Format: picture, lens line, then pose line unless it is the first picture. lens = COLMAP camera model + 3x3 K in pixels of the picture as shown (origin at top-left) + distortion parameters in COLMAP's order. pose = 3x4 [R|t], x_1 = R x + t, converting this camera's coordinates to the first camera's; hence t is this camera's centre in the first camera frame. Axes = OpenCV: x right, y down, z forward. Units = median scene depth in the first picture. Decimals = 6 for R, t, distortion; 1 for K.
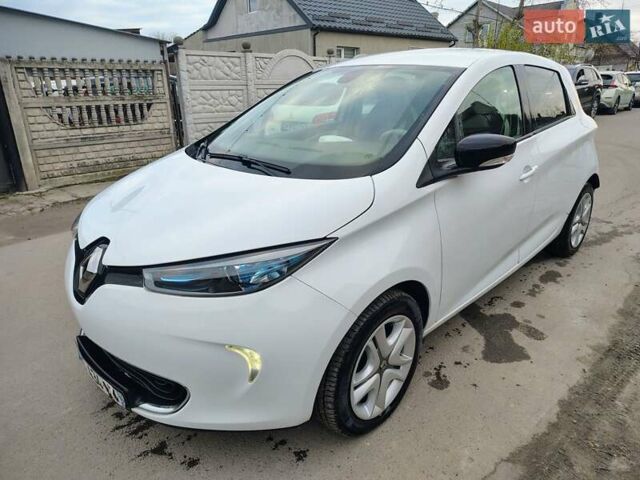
lens RADIAL K [[442.5, 0, 323.0], [0, 442.5, 242.3], [0, 0, 1]] dist [0.017628, -0.020981]
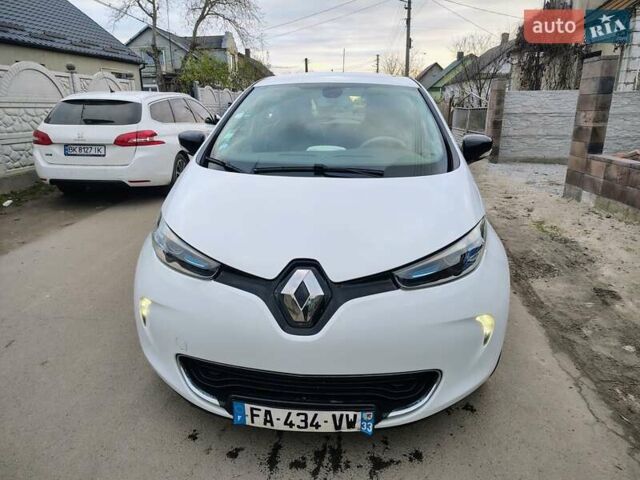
lens RADIAL K [[442.5, 0, 321.4], [0, 442.5, 239.6], [0, 0, 1]] dist [0.017628, -0.020981]
pose [[0.773674, -0.174172, 0.609173, -0.892805], [0.206720, 0.978250, 0.017155, -0.049856], [-0.598912, 0.112656, 0.792851, 0.231077]]
